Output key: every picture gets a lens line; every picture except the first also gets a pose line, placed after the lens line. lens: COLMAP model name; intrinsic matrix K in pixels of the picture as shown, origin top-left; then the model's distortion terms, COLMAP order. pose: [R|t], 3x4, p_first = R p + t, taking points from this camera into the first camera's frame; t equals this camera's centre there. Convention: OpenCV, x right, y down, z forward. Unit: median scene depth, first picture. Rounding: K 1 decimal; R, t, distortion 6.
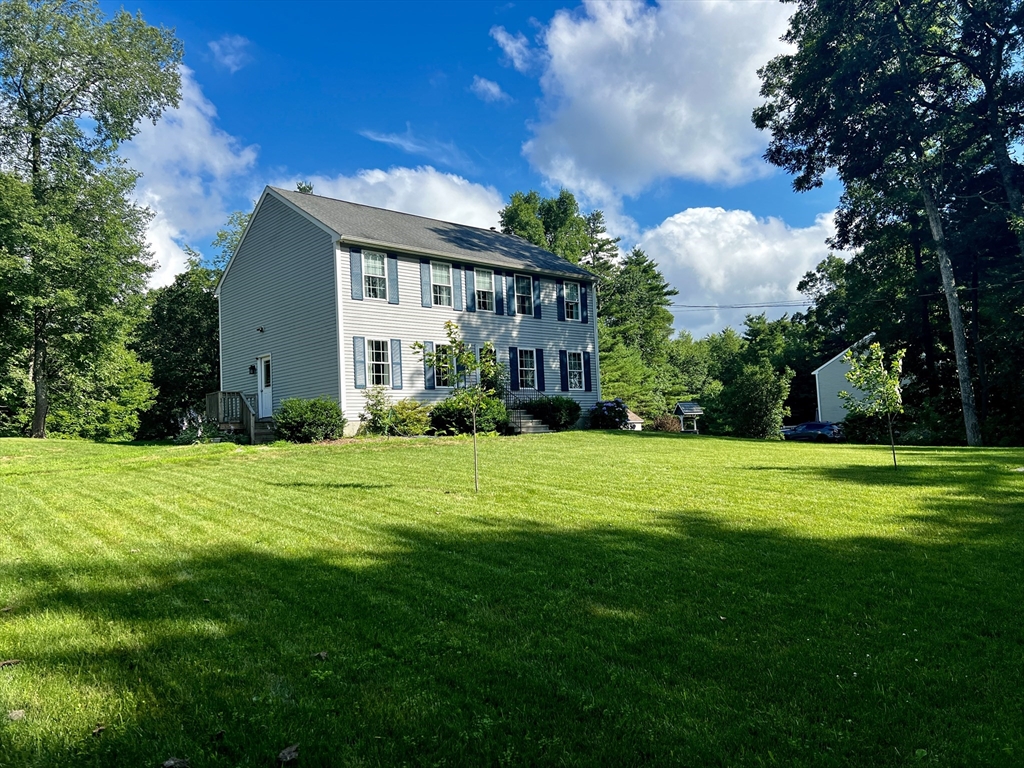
lens RADIAL K [[774.2, 0, 510.8], [0, 774.2, 389.2], [0, 0, 1]] dist [0.054020, -0.071514]
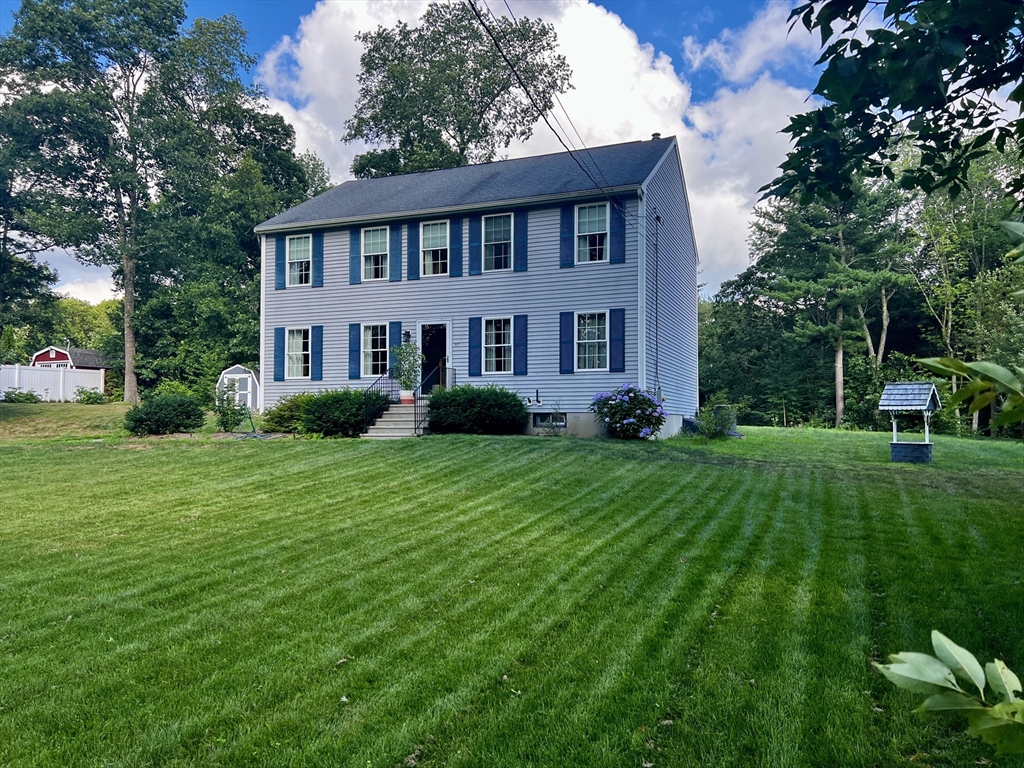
lens RADIAL K [[774.2, 0, 510.8], [0, 774.2, 389.2], [0, 0, 1]] dist [0.054020, -0.071514]
pose [[0.432224, -0.008296, -0.901728, 0.706234], [0.037064, 0.999276, 0.008573, 0.009192], [0.901004, -0.037127, 0.432219, 0.747327]]
